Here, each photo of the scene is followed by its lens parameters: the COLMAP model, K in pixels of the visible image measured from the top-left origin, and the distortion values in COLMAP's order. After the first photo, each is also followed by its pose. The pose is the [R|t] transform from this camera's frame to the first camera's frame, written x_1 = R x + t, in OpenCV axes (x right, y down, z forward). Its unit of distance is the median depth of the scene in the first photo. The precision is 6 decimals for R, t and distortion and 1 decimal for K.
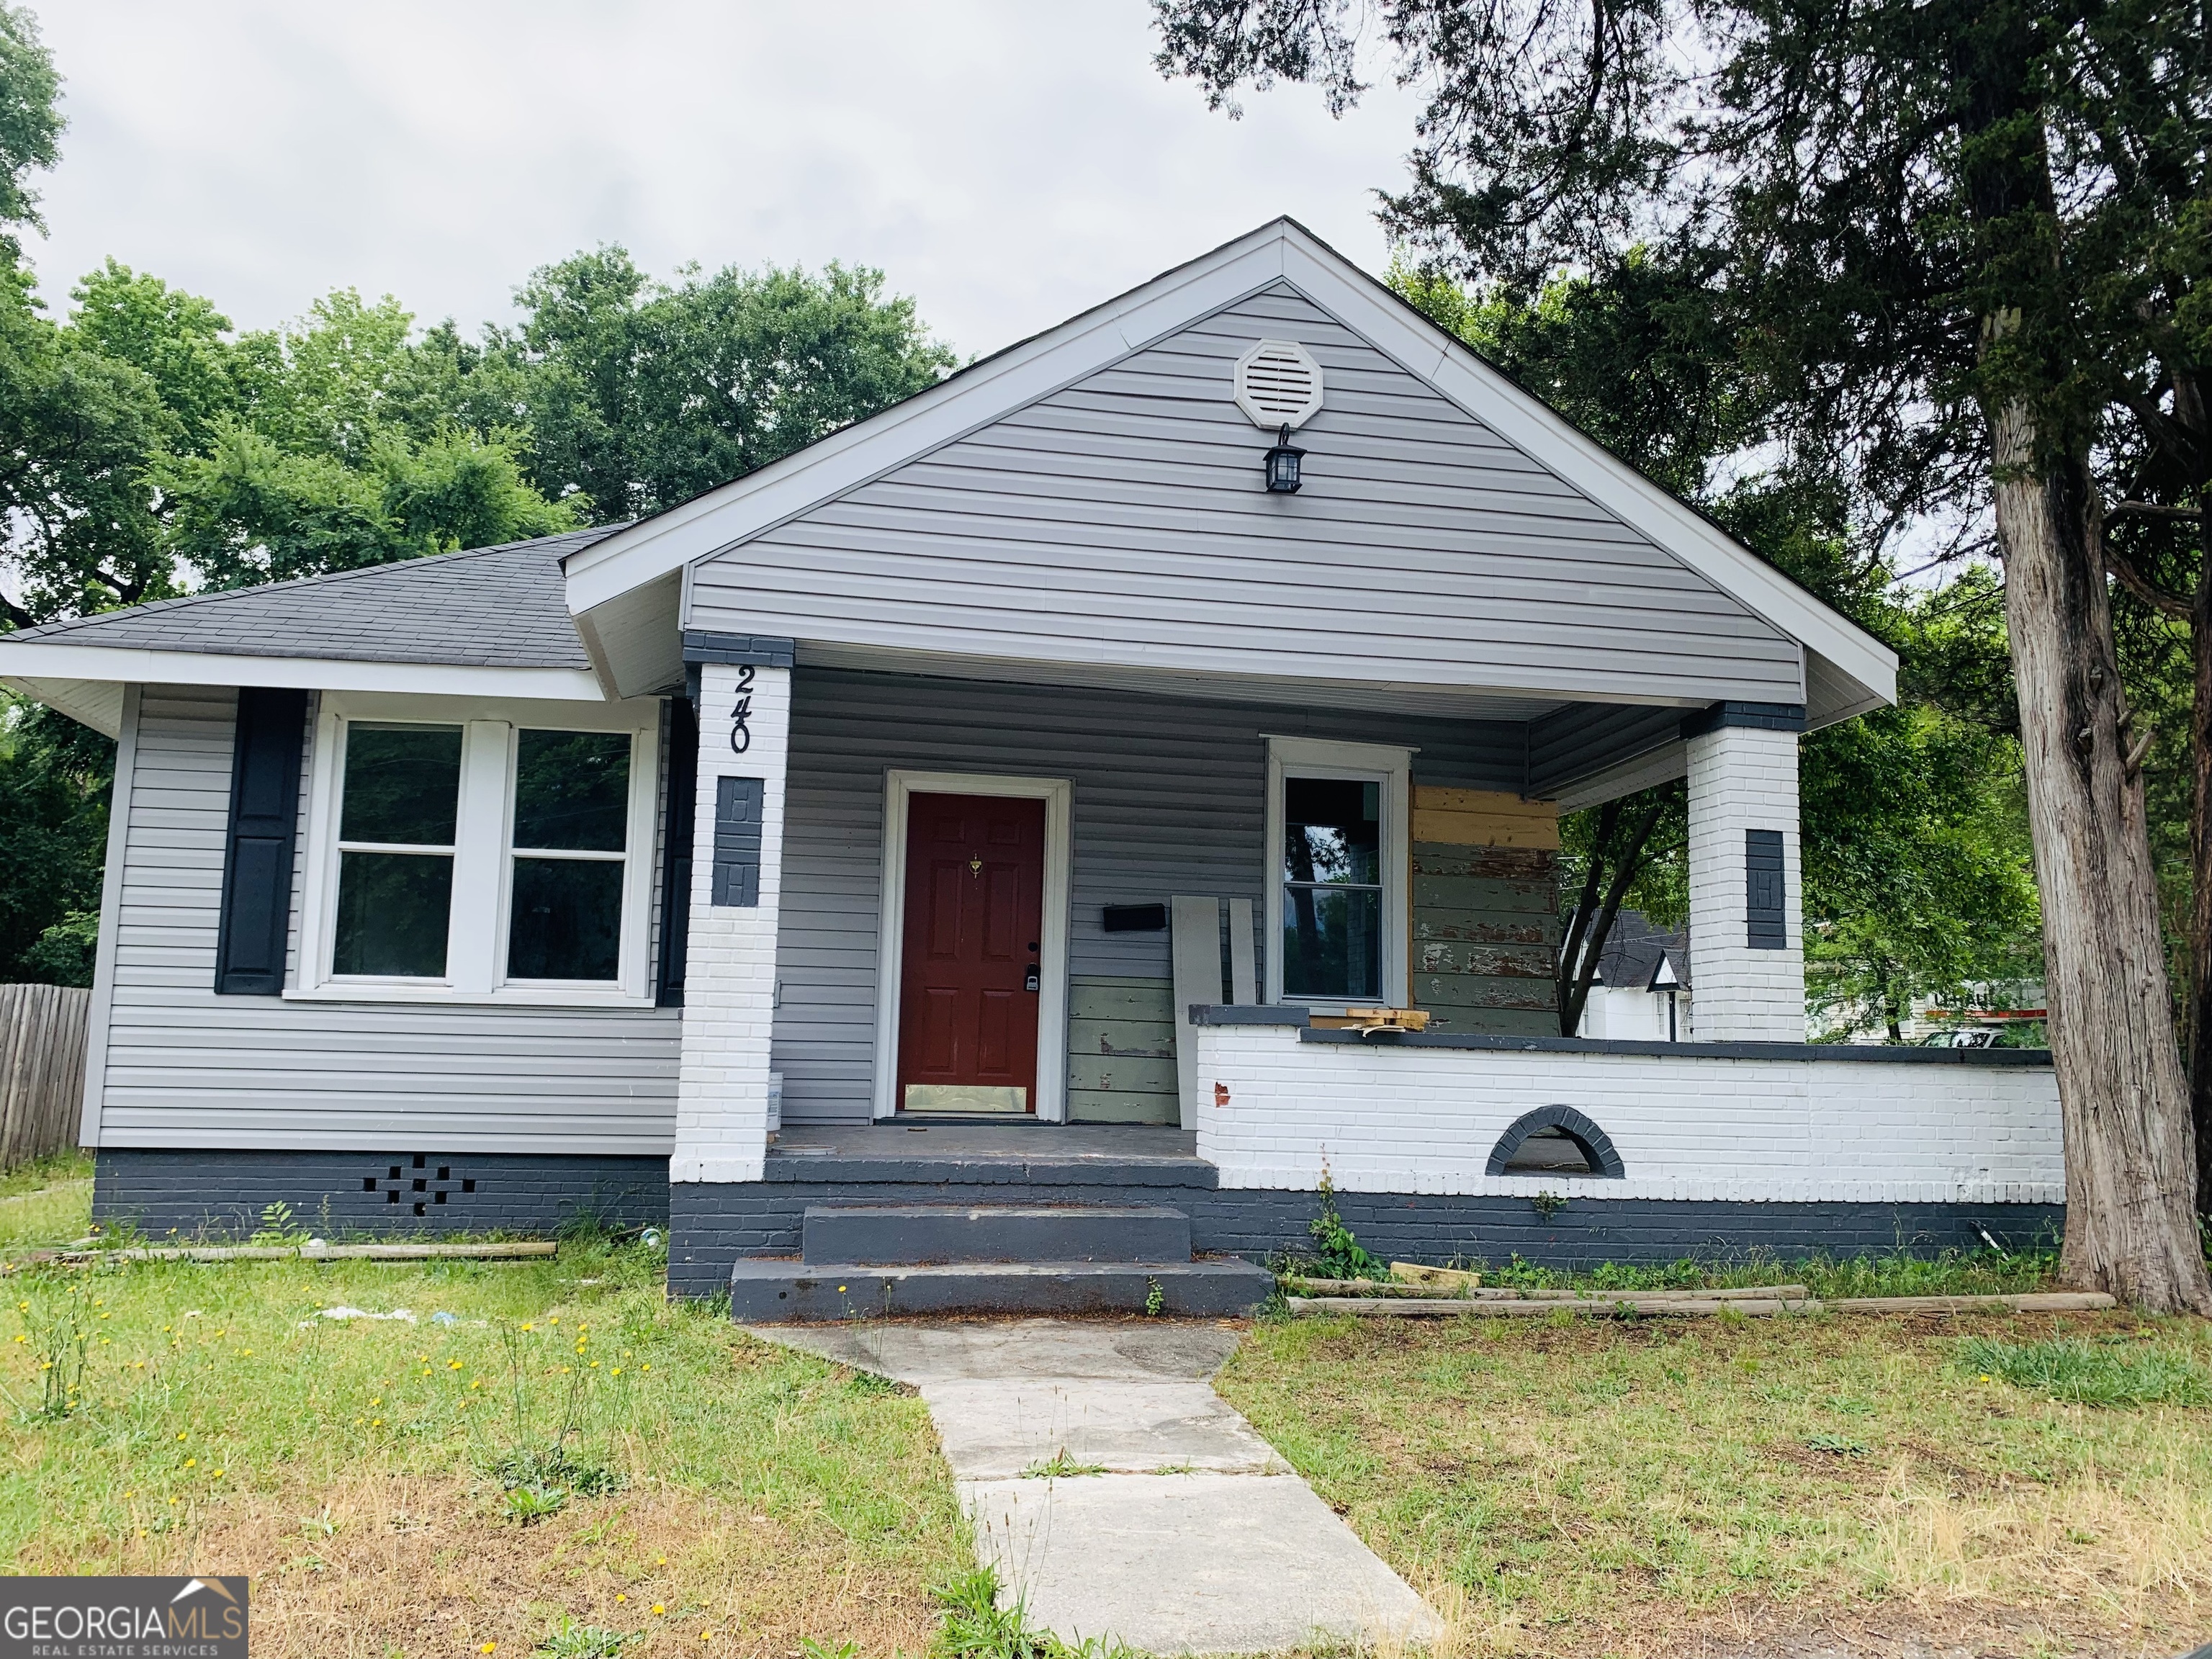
lens RADIAL K [[1642.3, 0, 1084.1], [0, 1642.3, 832.4], [0, 0, 1]] dist [0.081640, -0.117481]
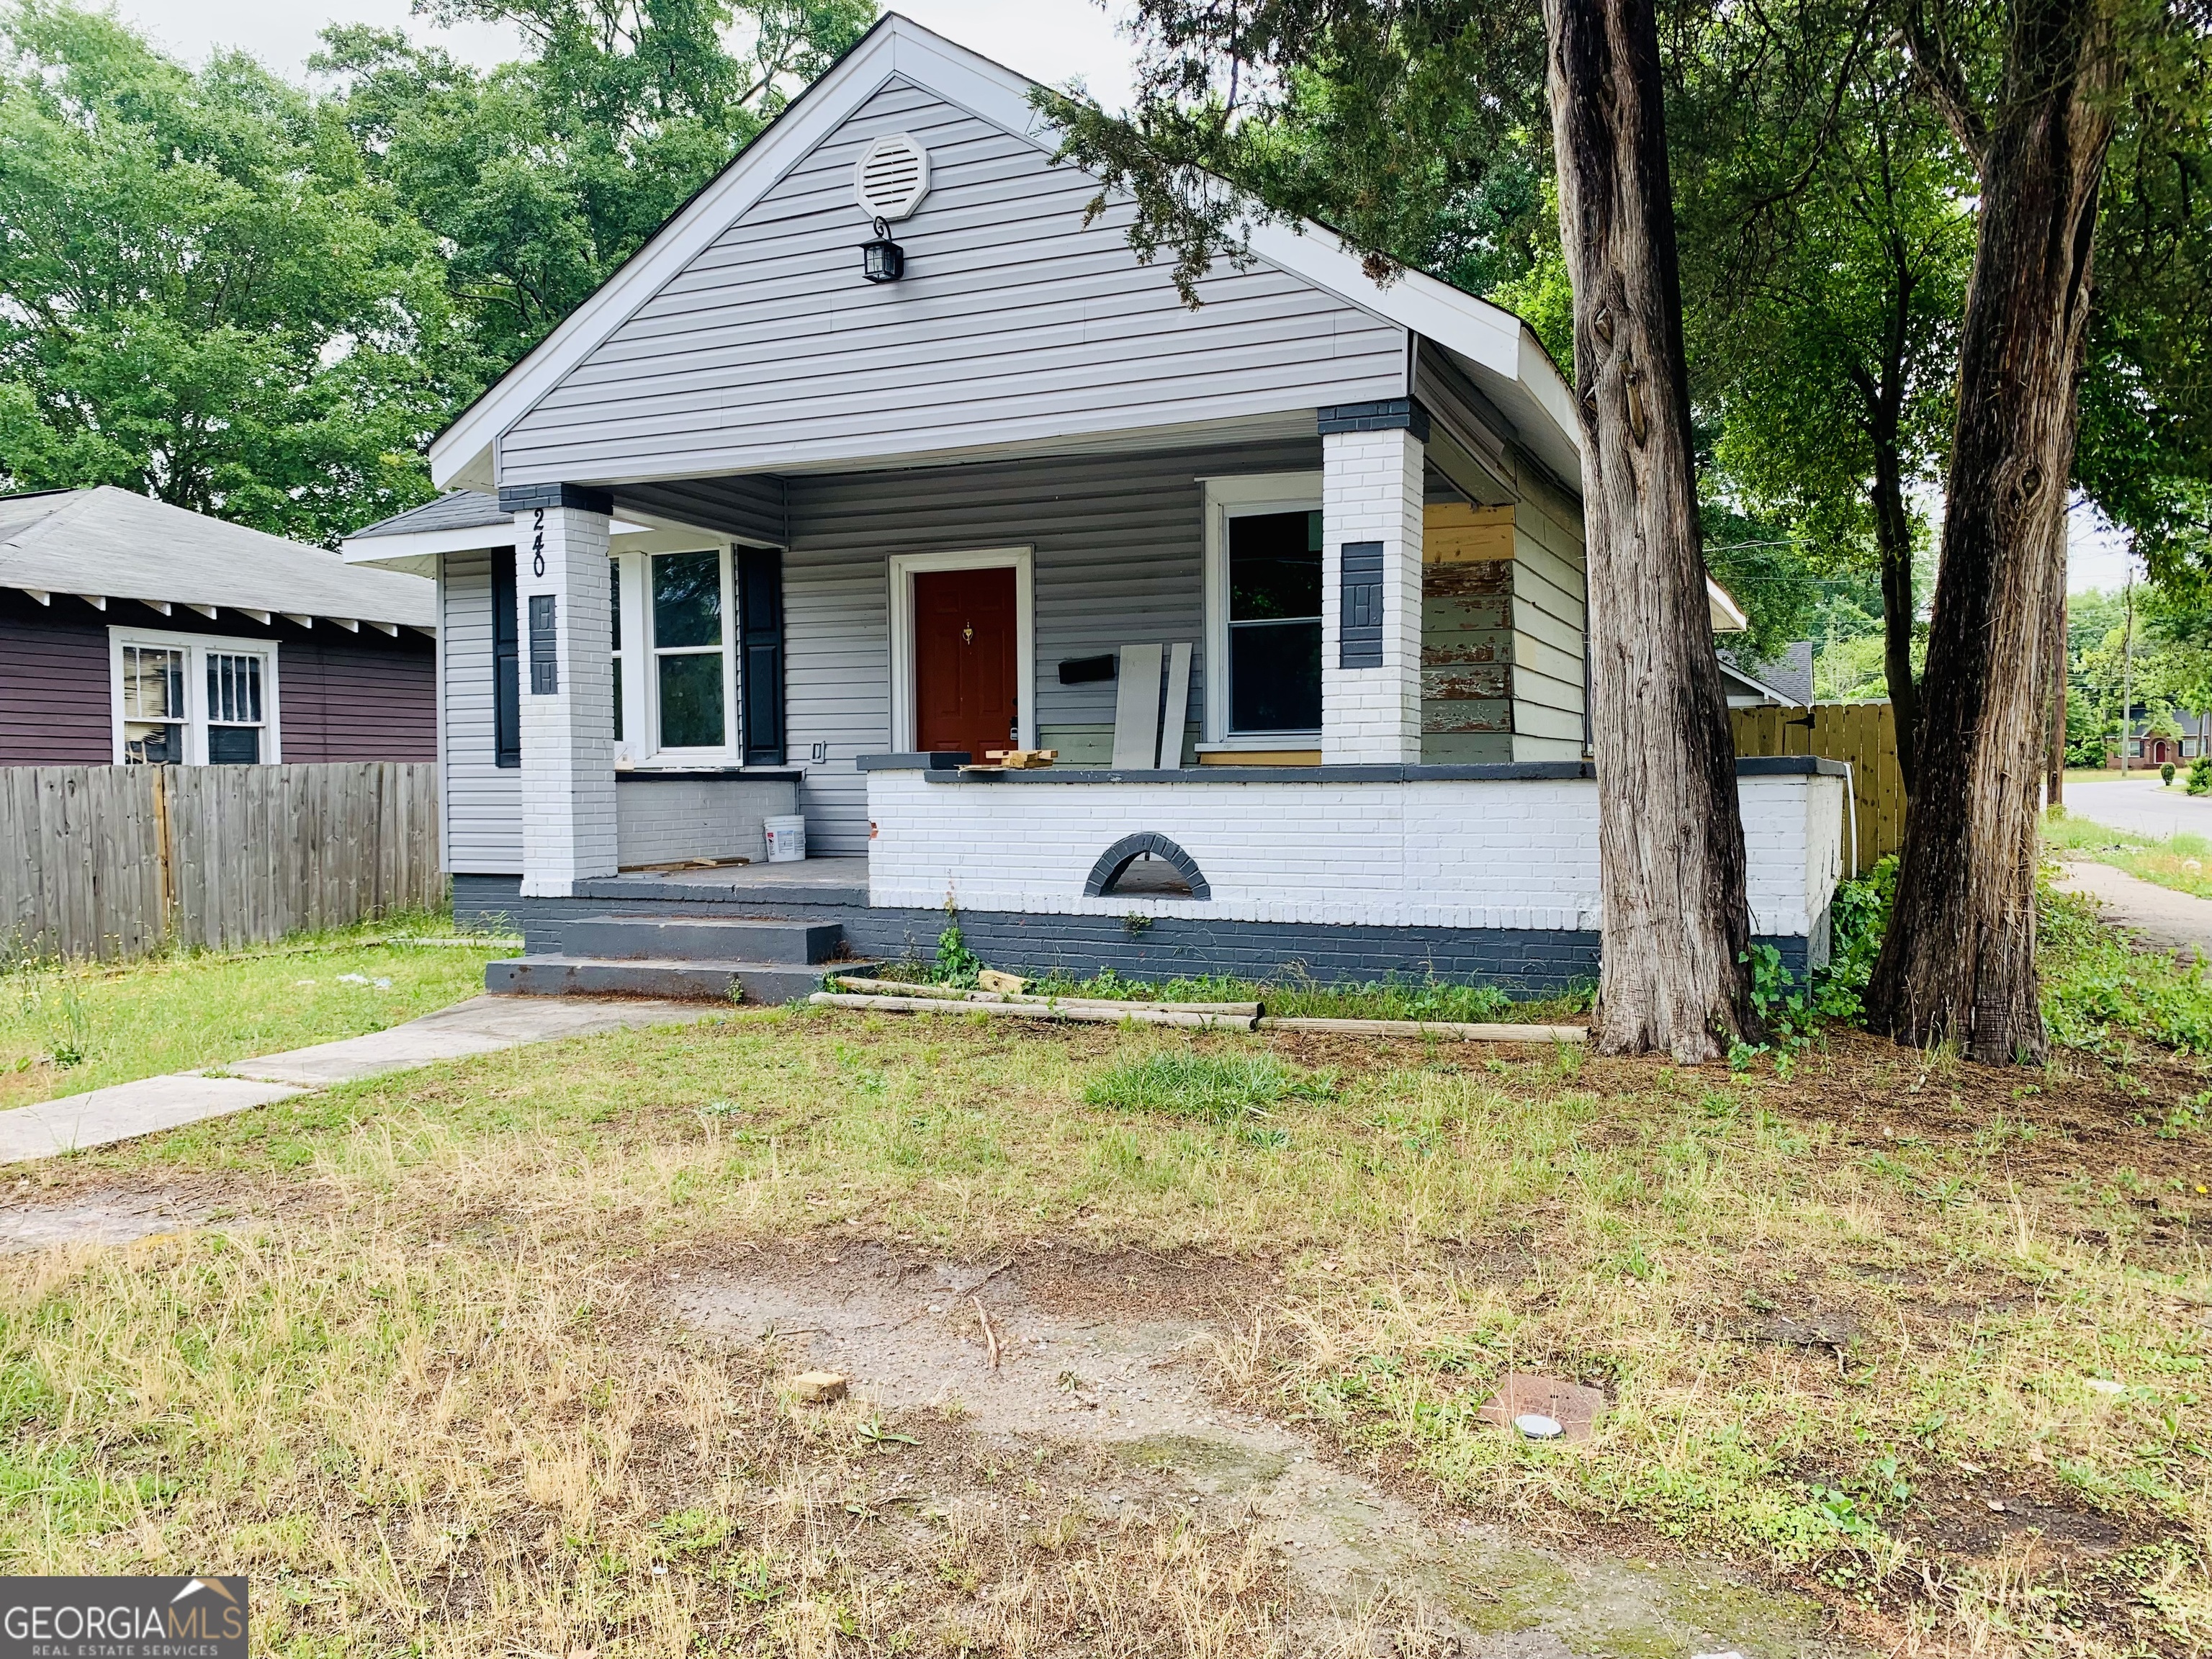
lens RADIAL K [[1629.4, 0, 1106.0], [0, 1629.4, 829.5], [0, 0, 1]] dist [0.021797, -0.011597]
pose [[0.833182, -0.014935, -0.552798, 0.798571], [0.100492, 0.987080, 0.124794, 0.030027], [0.543792, -0.159528, 0.823918, 0.127917]]
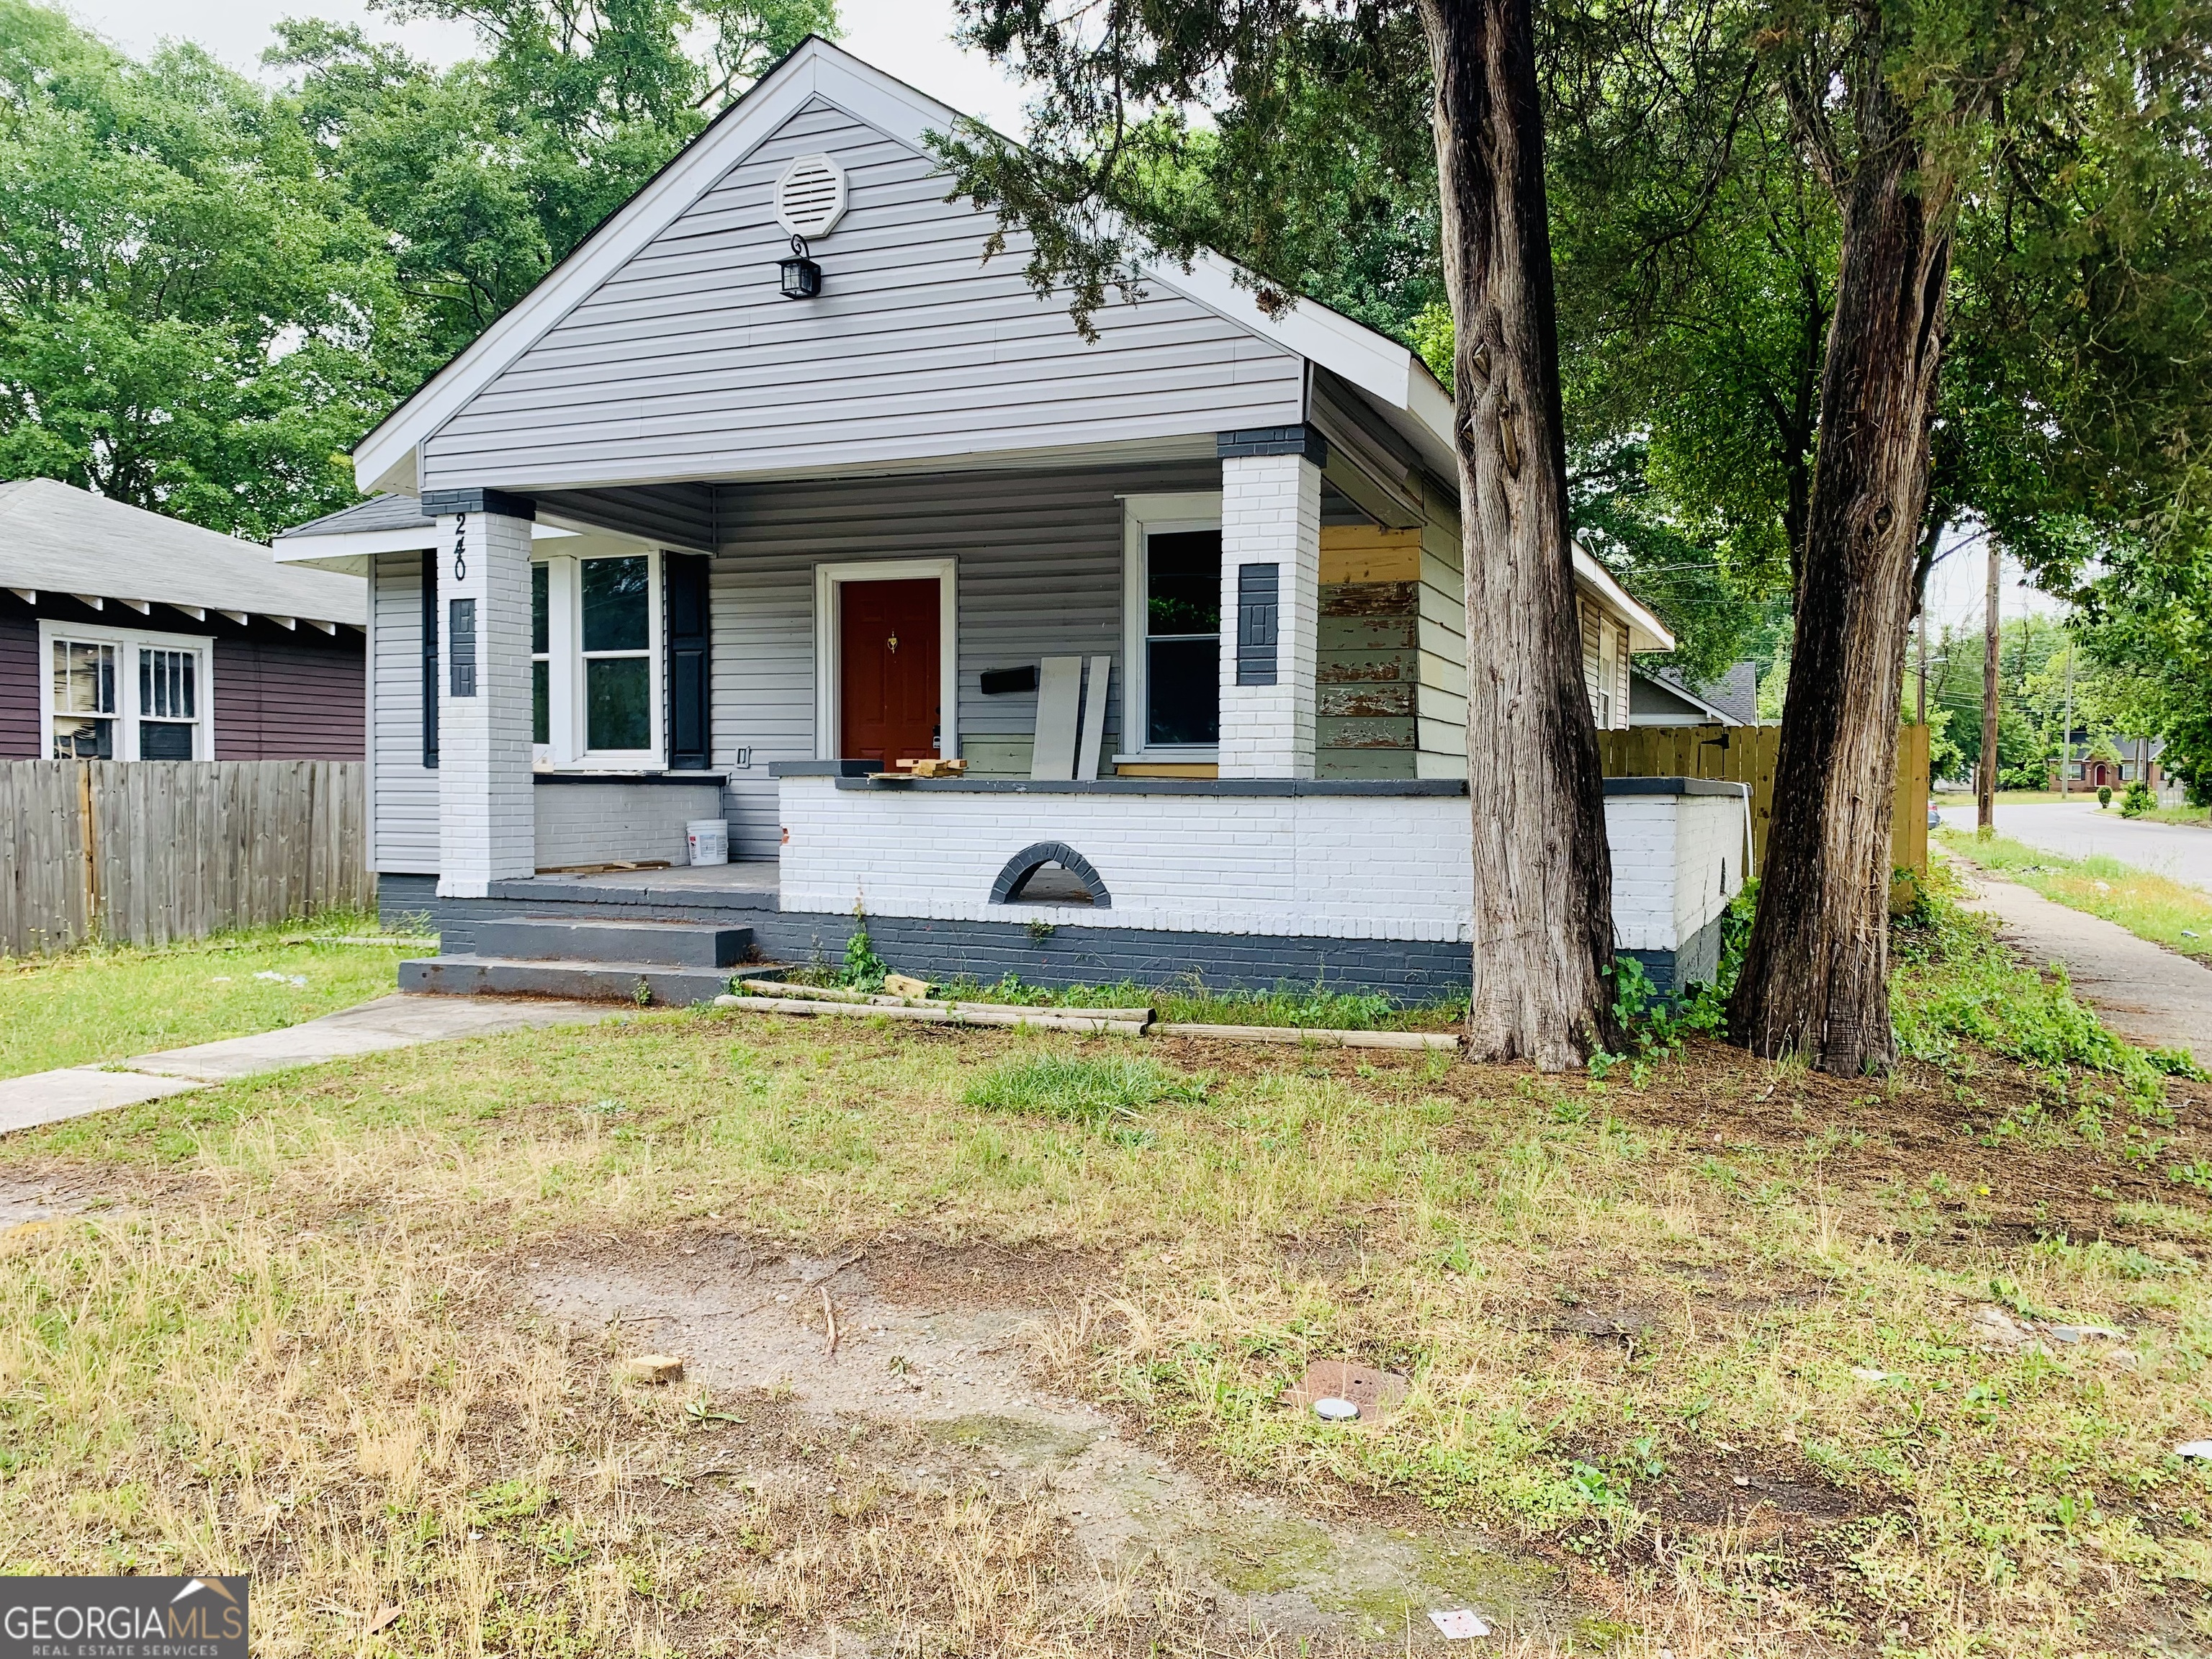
lens RADIAL K [[1629.4, 0, 1106.0], [0, 1629.4, 829.5], [0, 0, 1]] dist [0.021797, -0.011597]
pose [[0.846628, -0.005900, -0.532153, 0.841078], [0.083811, 0.988939, 0.122375, 0.029251], [0.525545, -0.148206, 0.837757, 0.127718]]
